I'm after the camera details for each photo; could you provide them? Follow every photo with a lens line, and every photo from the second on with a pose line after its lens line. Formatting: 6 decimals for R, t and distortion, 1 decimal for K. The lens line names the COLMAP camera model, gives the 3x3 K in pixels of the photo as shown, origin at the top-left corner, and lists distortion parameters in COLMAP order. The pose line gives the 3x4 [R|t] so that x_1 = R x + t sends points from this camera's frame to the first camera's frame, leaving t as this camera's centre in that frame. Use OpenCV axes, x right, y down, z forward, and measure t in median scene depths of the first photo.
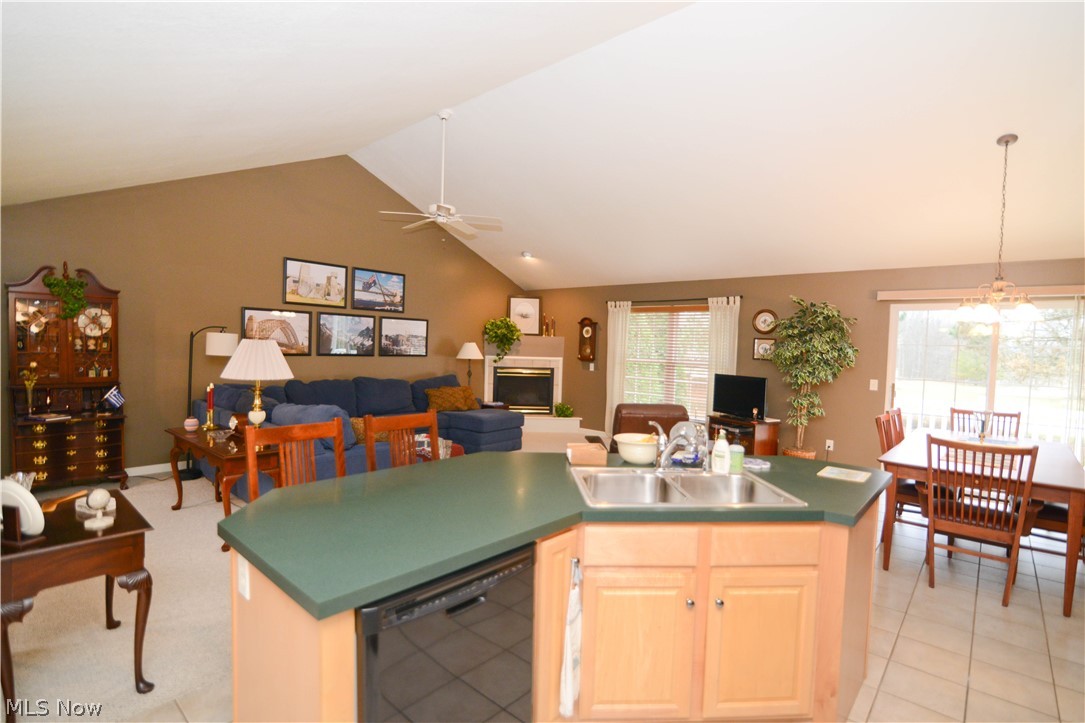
lens RADIAL K [[522.9, 0, 541.8], [0, 522.9, 365.7], [0, 0, 1]] dist [-0.020302, 0.000610]
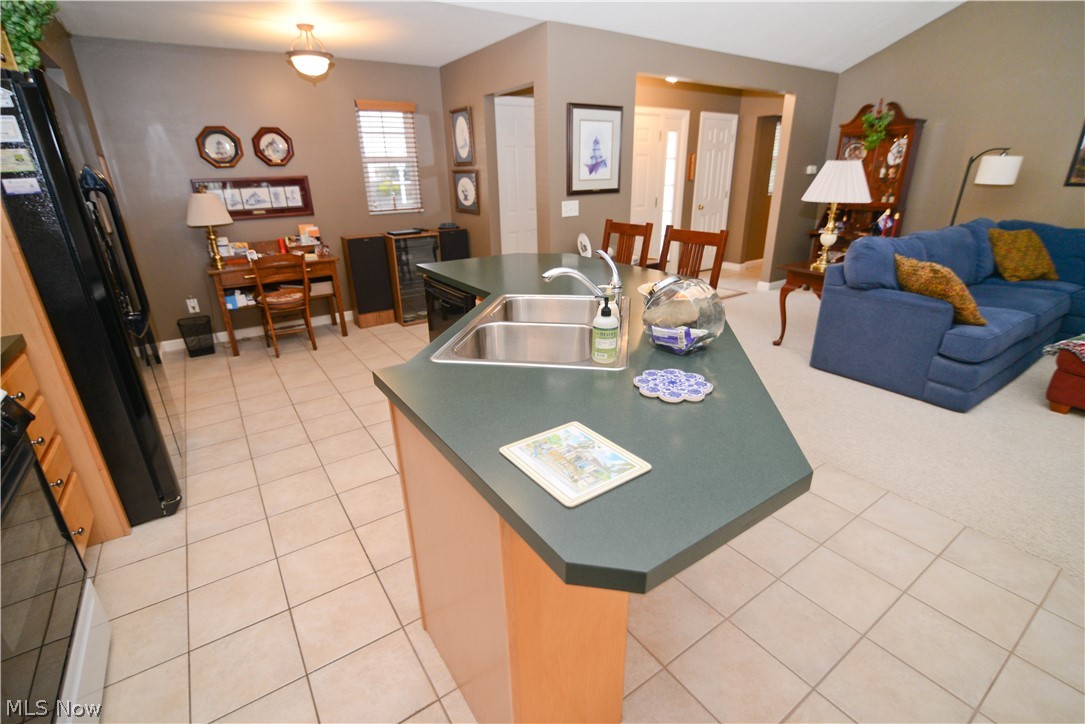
lens RADIAL K [[494.8, 0, 544.5], [0, 494.8, 365.0], [0, 0, 1]] dist [-0.020679, 0.001164]
pose [[-0.238017, 0.329827, -0.913544, 0.296995], [-0.031818, 0.937422, 0.346738, 0.004971], [0.970740, 0.111597, -0.212628, 0.346792]]
